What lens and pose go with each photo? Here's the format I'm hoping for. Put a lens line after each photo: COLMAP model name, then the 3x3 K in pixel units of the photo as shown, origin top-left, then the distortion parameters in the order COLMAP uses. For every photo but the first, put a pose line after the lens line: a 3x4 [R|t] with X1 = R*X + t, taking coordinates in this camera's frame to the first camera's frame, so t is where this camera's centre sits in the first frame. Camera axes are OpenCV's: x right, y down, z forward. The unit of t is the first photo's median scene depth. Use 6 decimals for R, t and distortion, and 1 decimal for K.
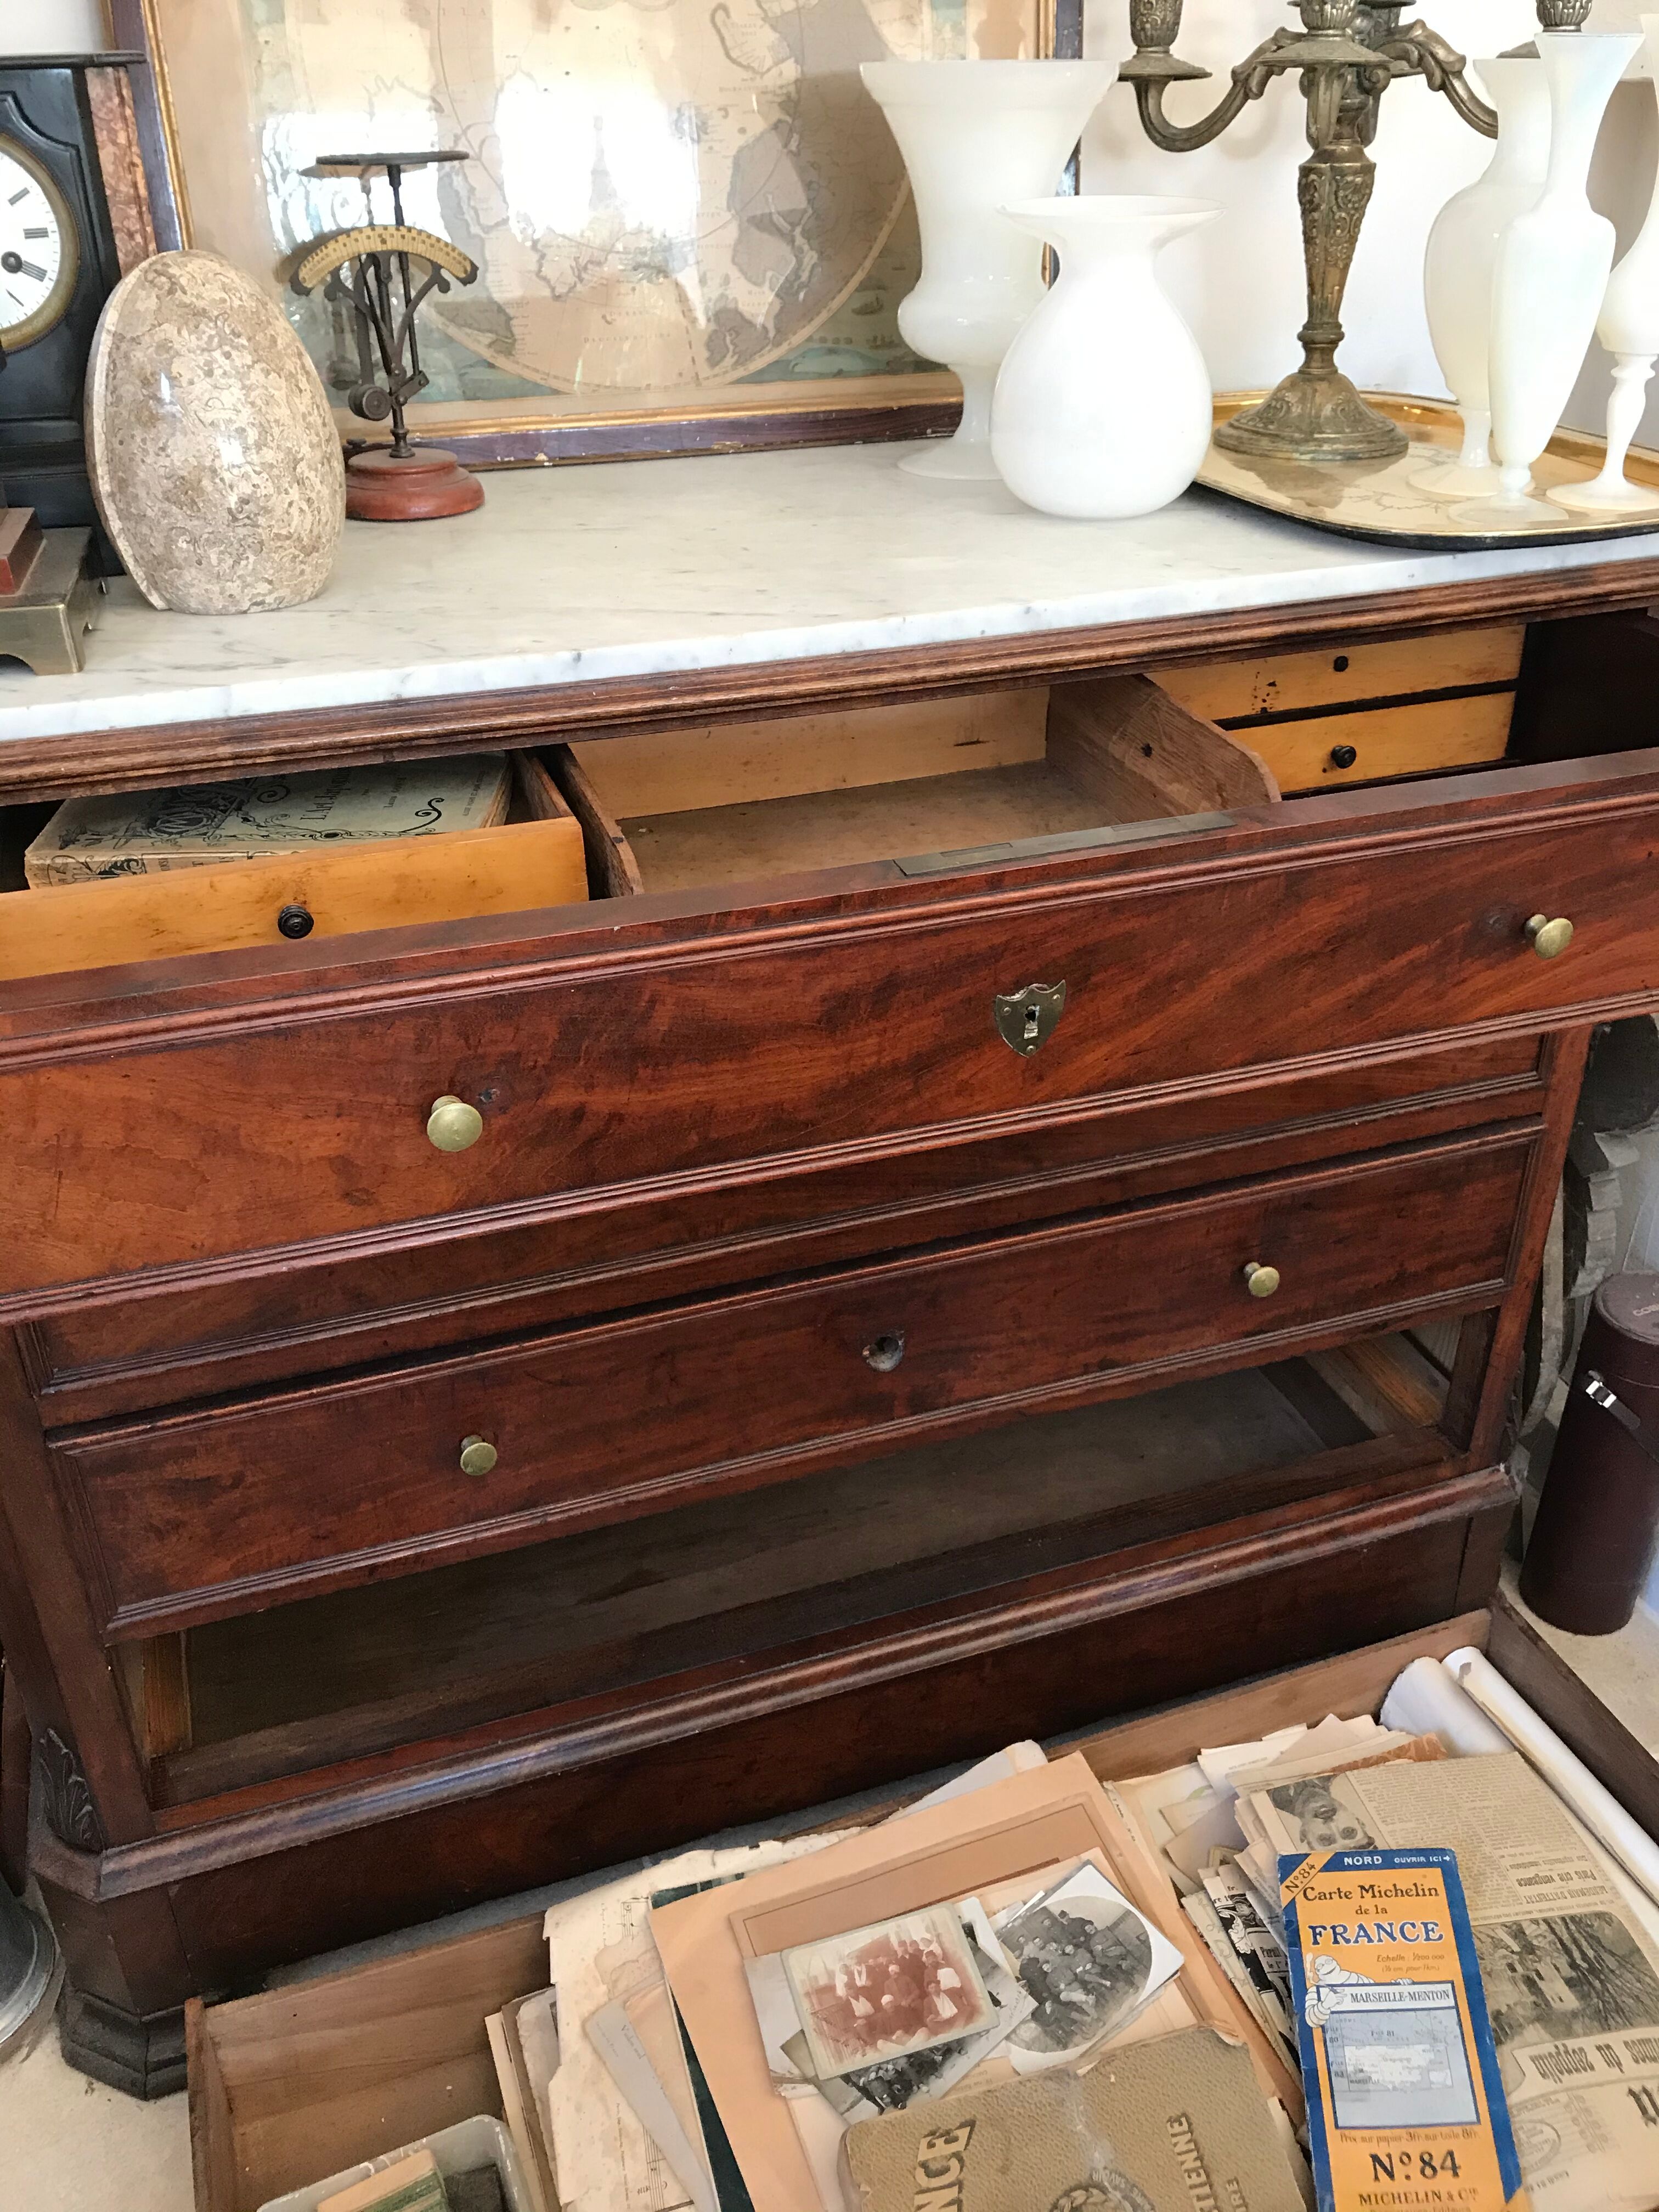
lens RADIAL K [[1851.3, 0, 839.4], [0, 1851.3, 1113.9], [0, 0, 1]] dist [0.017454, 0.012408]
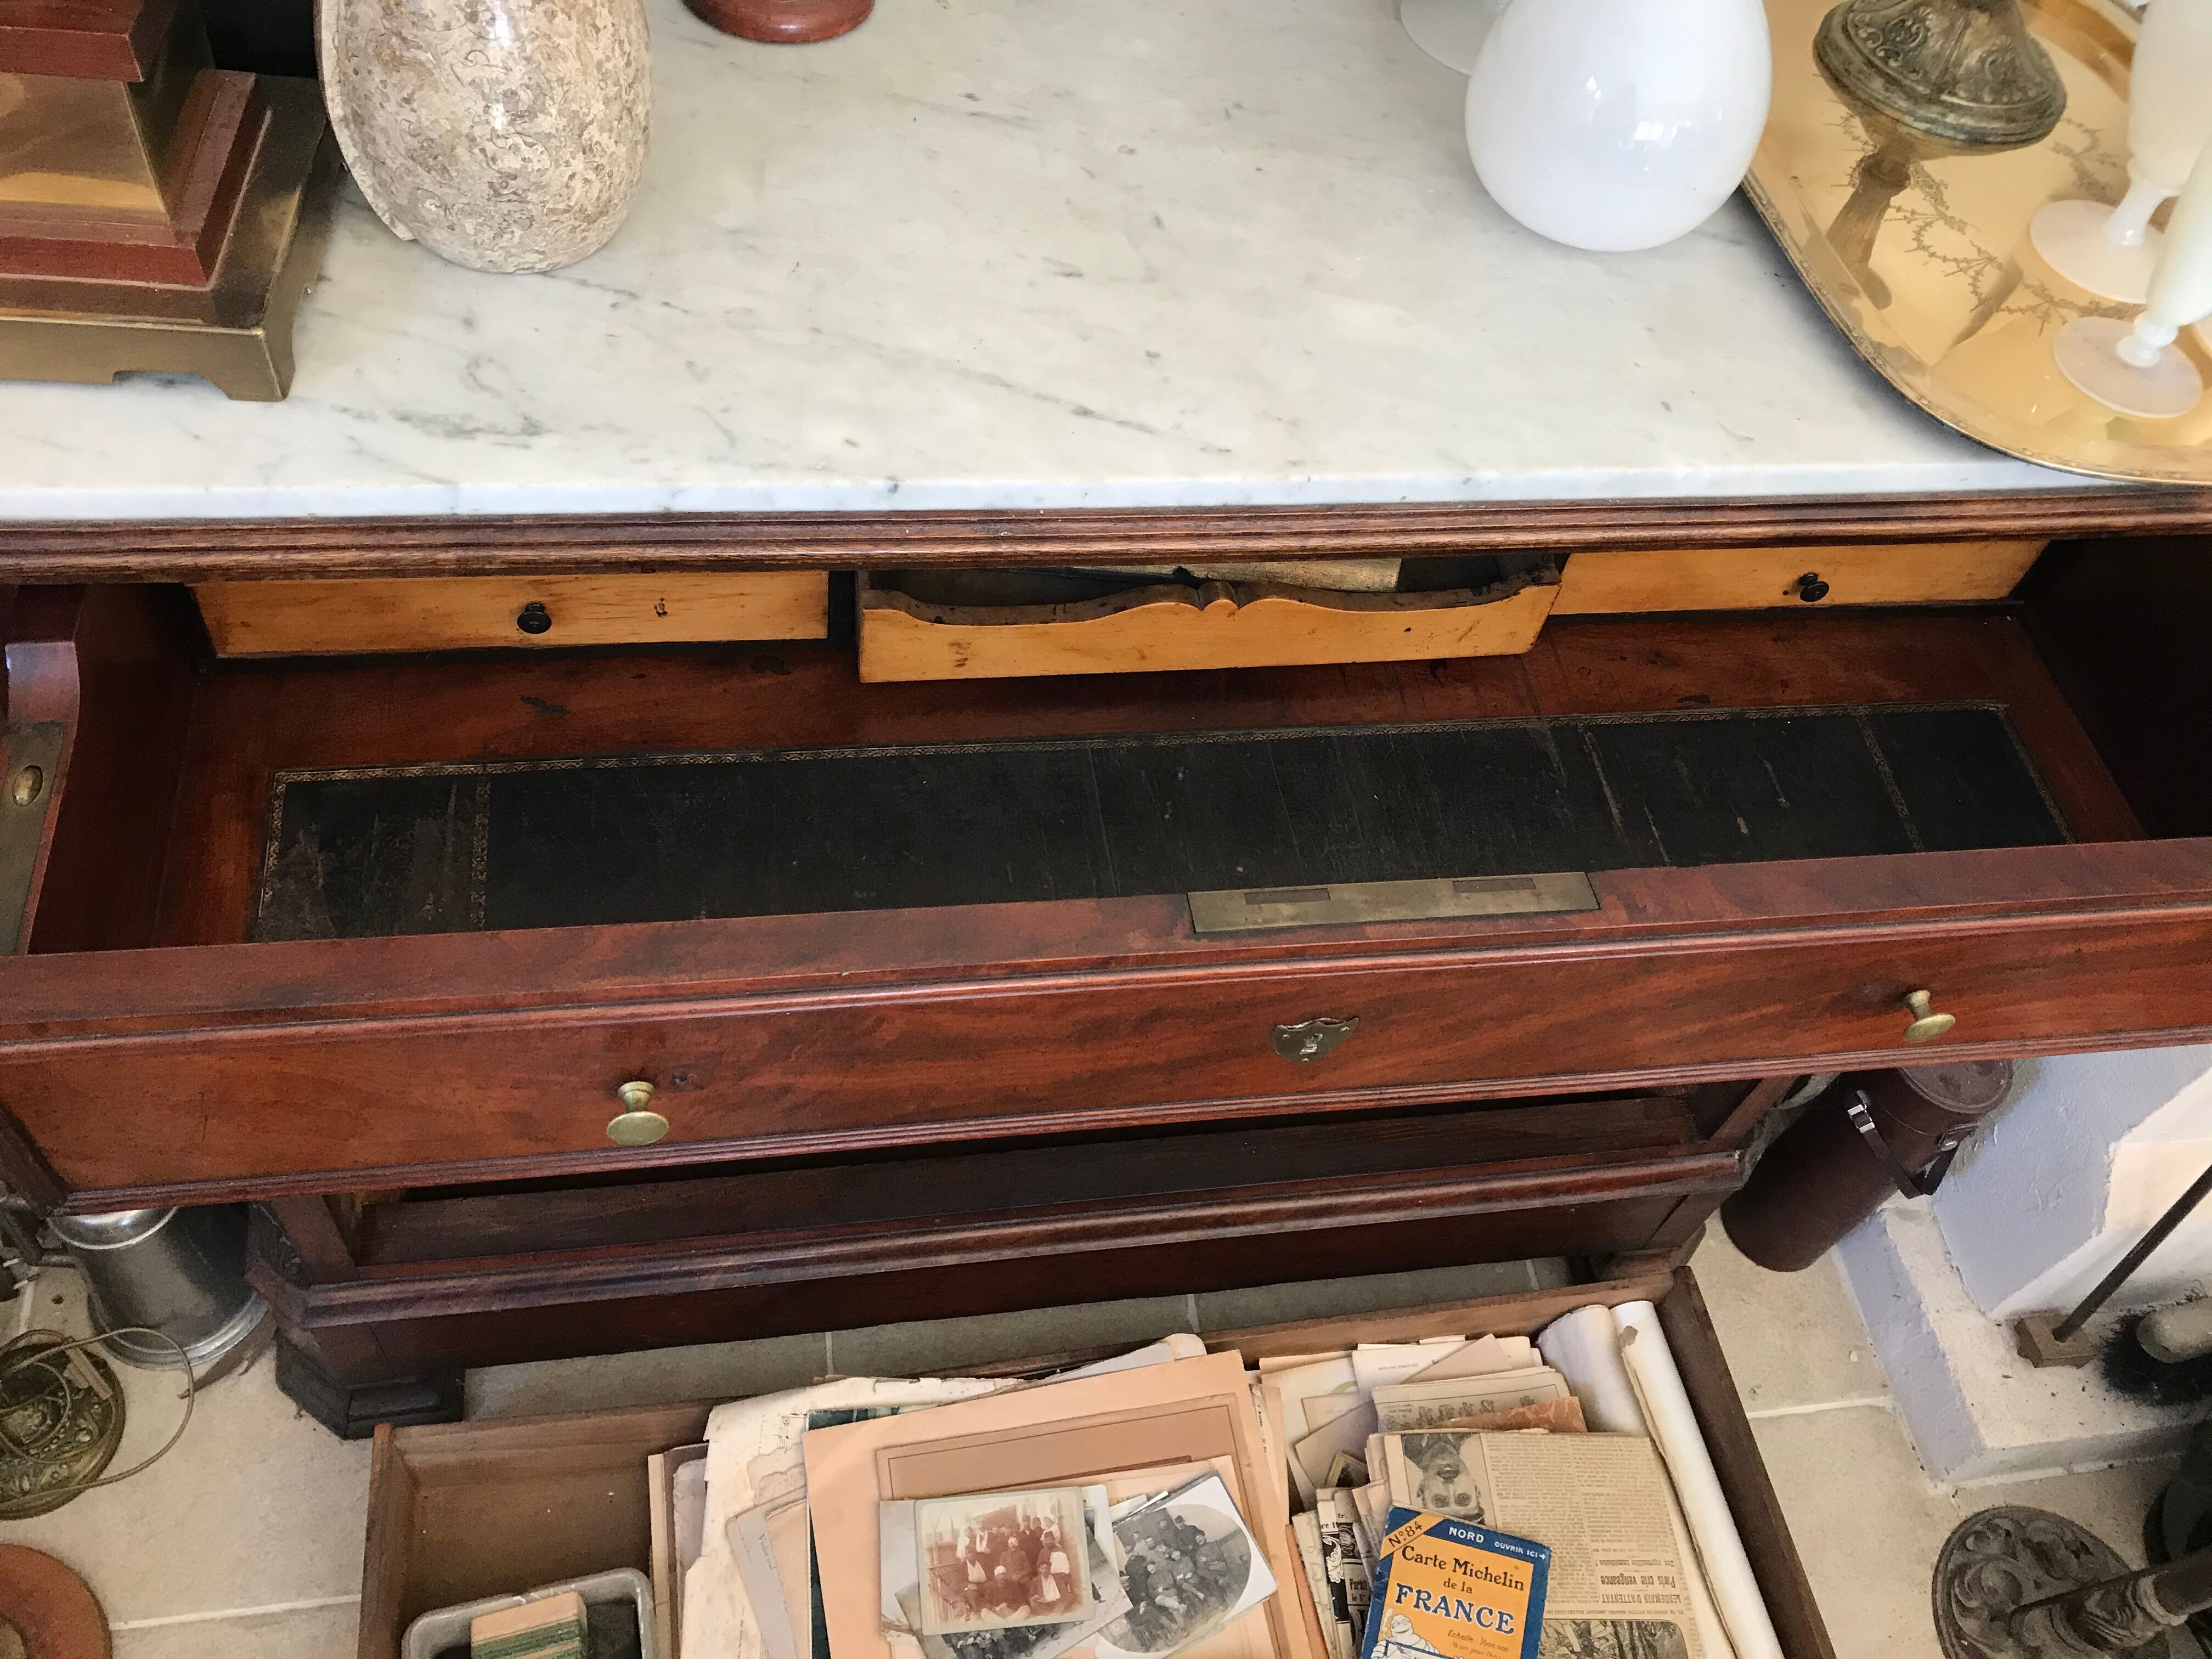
lens RADIAL K [[1853.5, 0, 1097.5], [0, 1853.5, 830.9], [0, 0, 1]] dist [-0.027459, 0.083470]
pose [[0.974636, 0.223786, 0.002315, -0.018056], [-0.207289, 0.898793, 0.386266, -0.339966], [0.084361, -0.376949, 0.922384, 0.163352]]
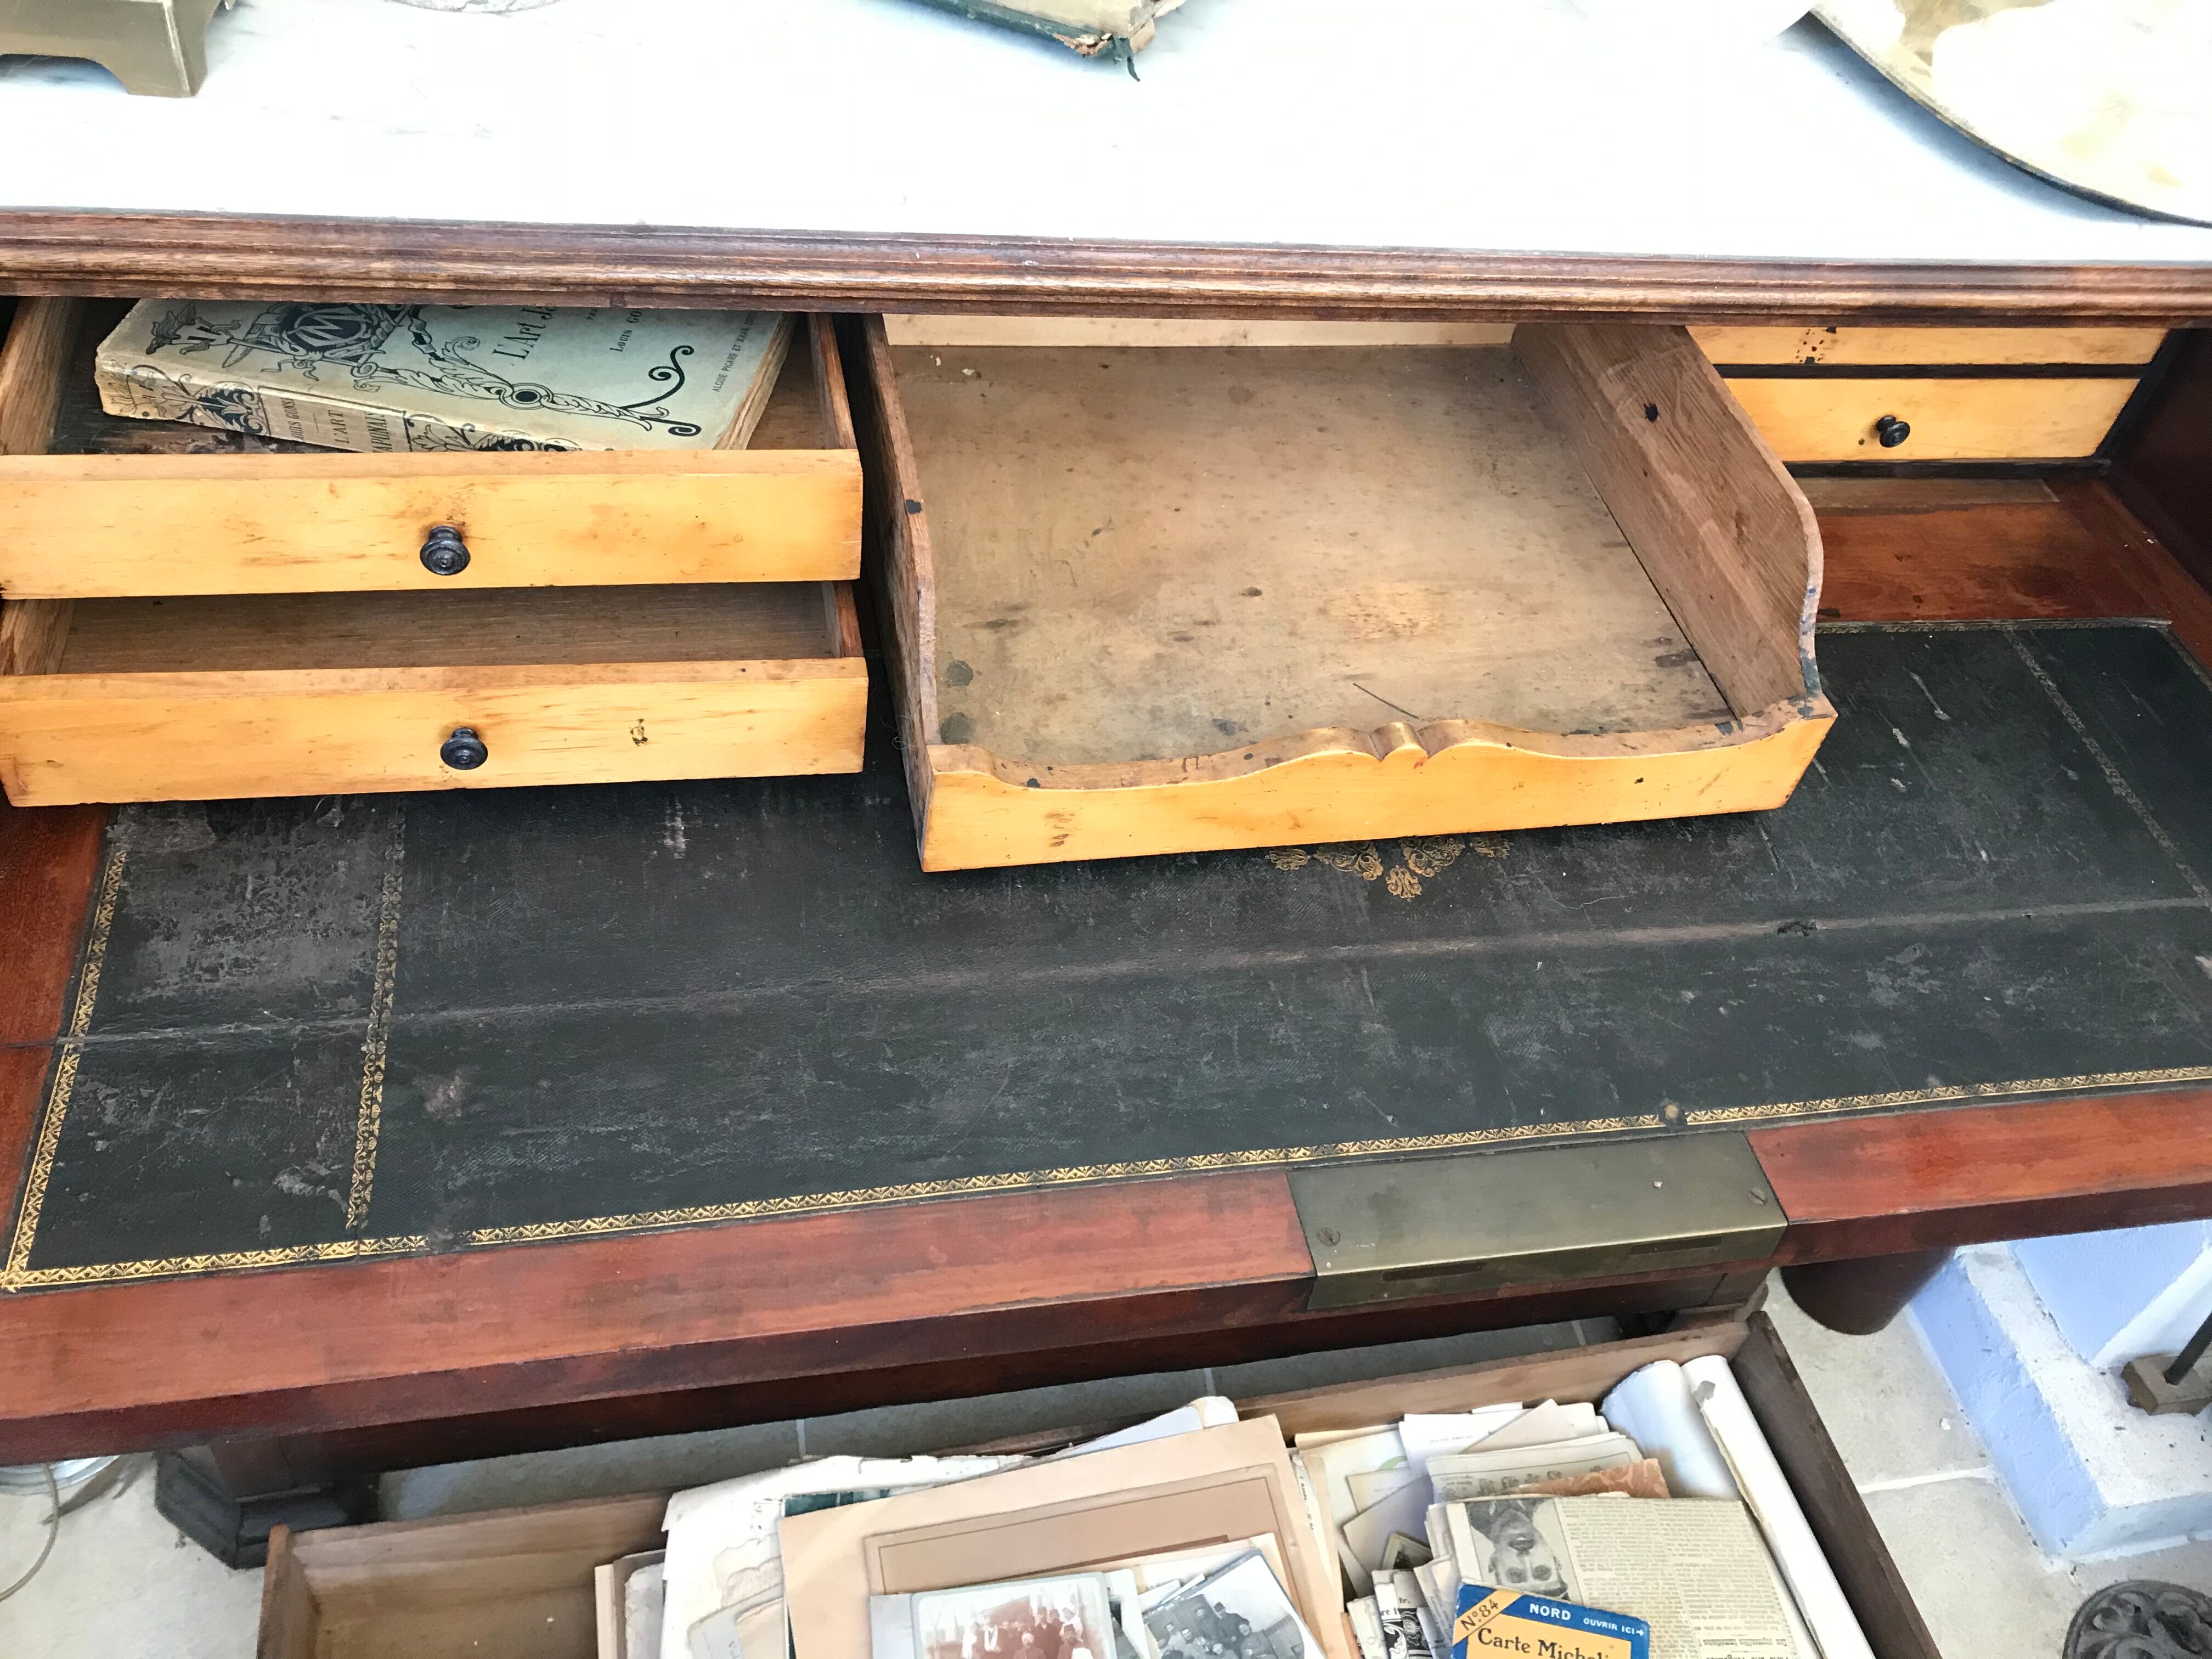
lens RADIAL K [[1857.8, 0, 1106.9], [0, 1857.8, 825.4], [0, 0, 1]] dist [0.006928, 0.000831]
pose [[0.980766, 0.194876, 0.011013, -0.021134], [-0.191350, 0.948822, 0.251239, -0.164790], [0.038511, -0.248514, 0.967862, 0.203535]]
